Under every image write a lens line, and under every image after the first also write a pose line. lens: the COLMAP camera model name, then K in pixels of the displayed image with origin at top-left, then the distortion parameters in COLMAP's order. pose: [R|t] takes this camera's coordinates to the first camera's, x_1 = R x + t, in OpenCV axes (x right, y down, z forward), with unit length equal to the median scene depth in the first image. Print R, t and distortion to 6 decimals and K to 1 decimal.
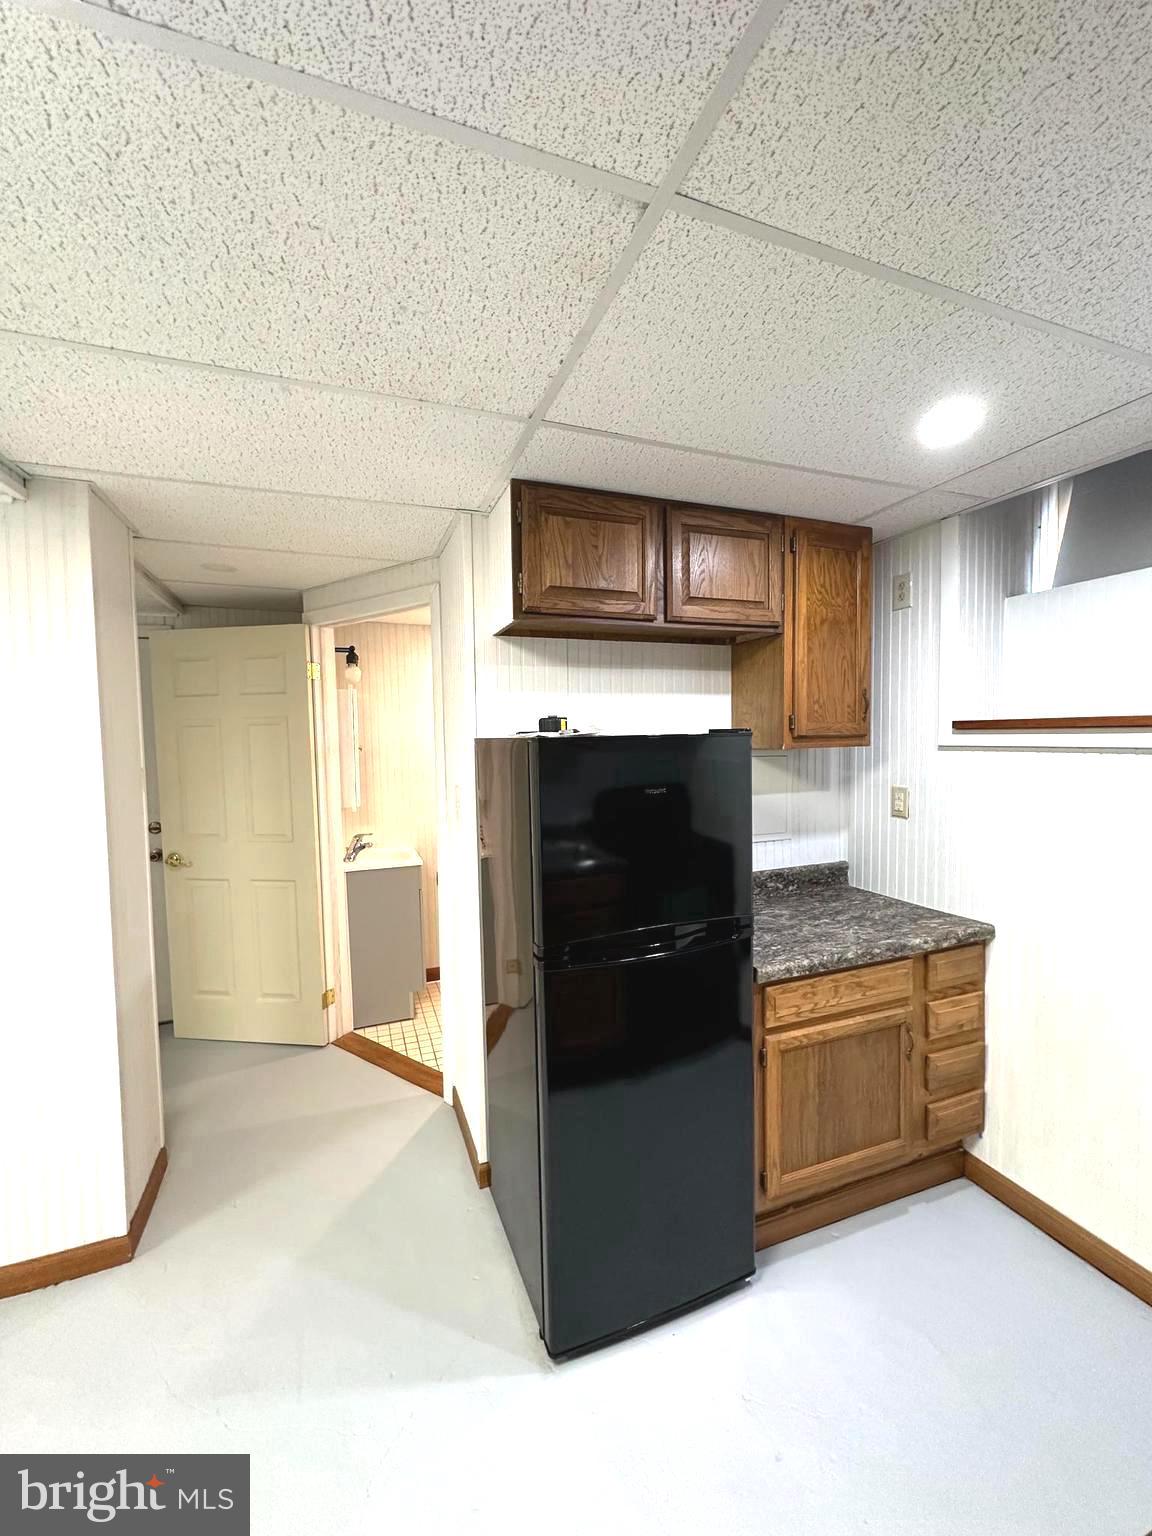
lens RADIAL K [[610.6, 0, 576.0], [0, 610.6, 768.0], [0, 0, 1]] dist [0.000122, 0.000068]
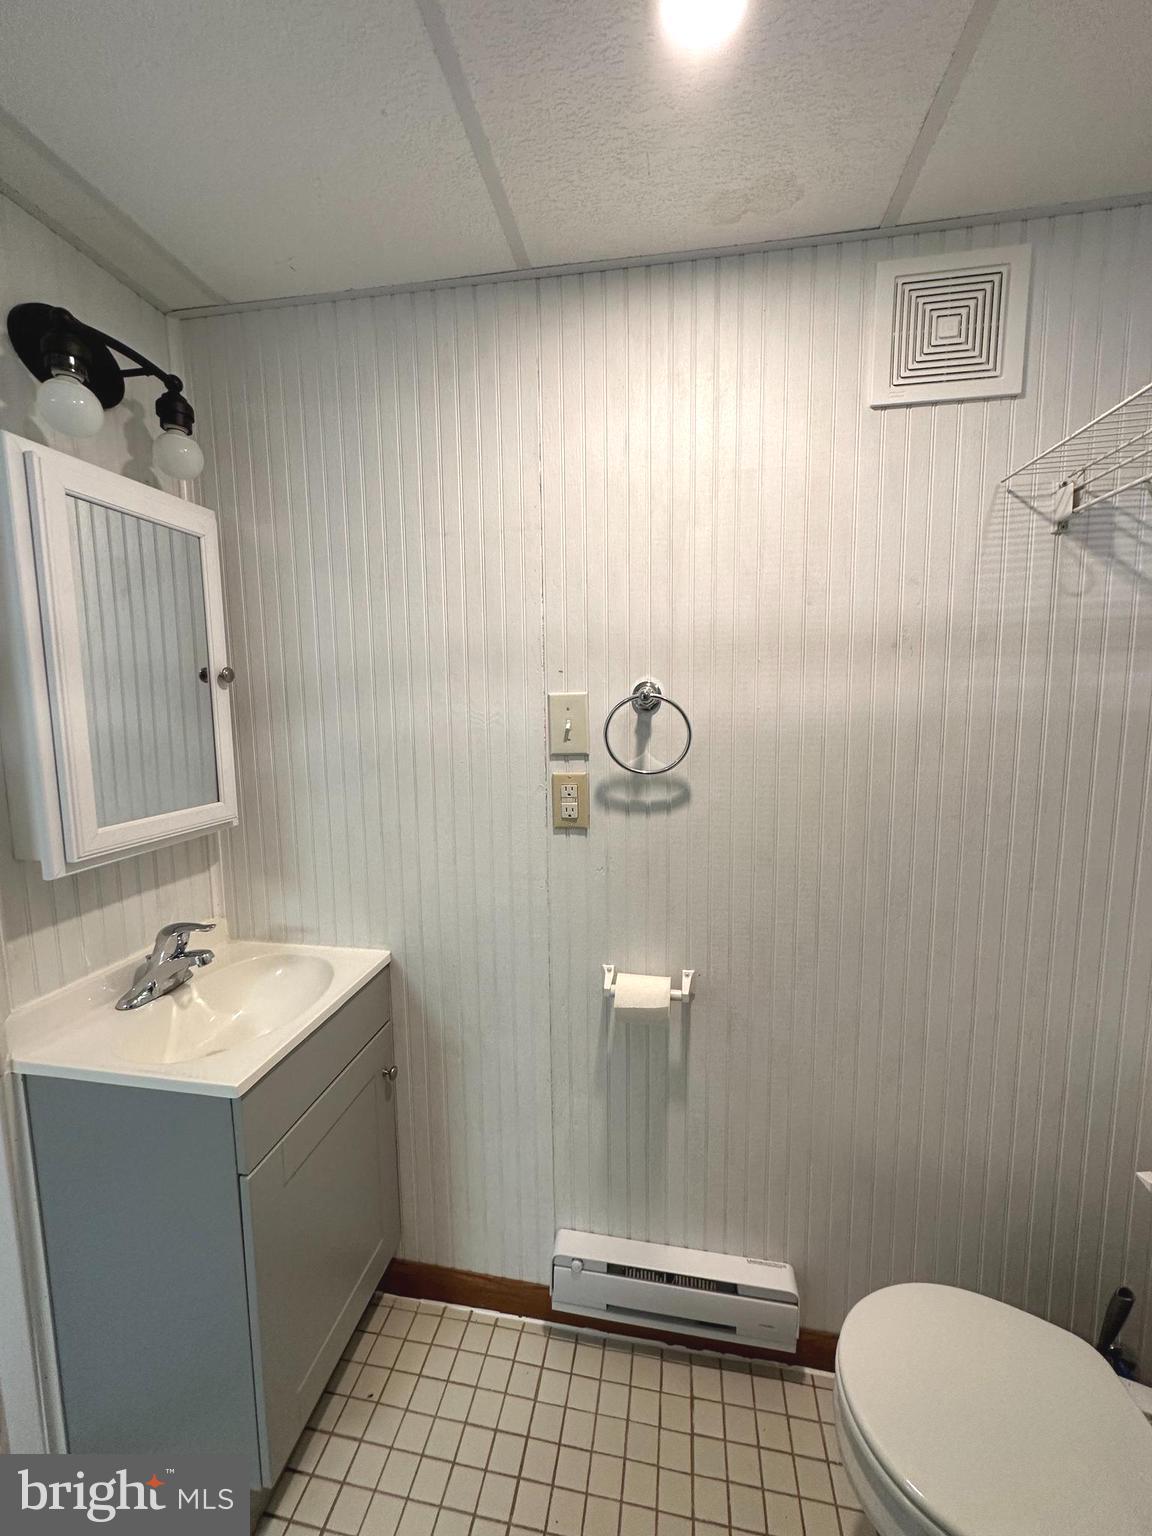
lens RADIAL K [[610.6, 0, 576.0], [0, 610.6, 768.0], [0, 0, 1]] dist [0.000122, 0.000068]
pose [[0.857363, 0.075321, -0.509172, 0.013193], [-0.035823, 0.995568, 0.086952, -0.029813], [0.513465, -0.056310, 0.856261, 1.375101]]
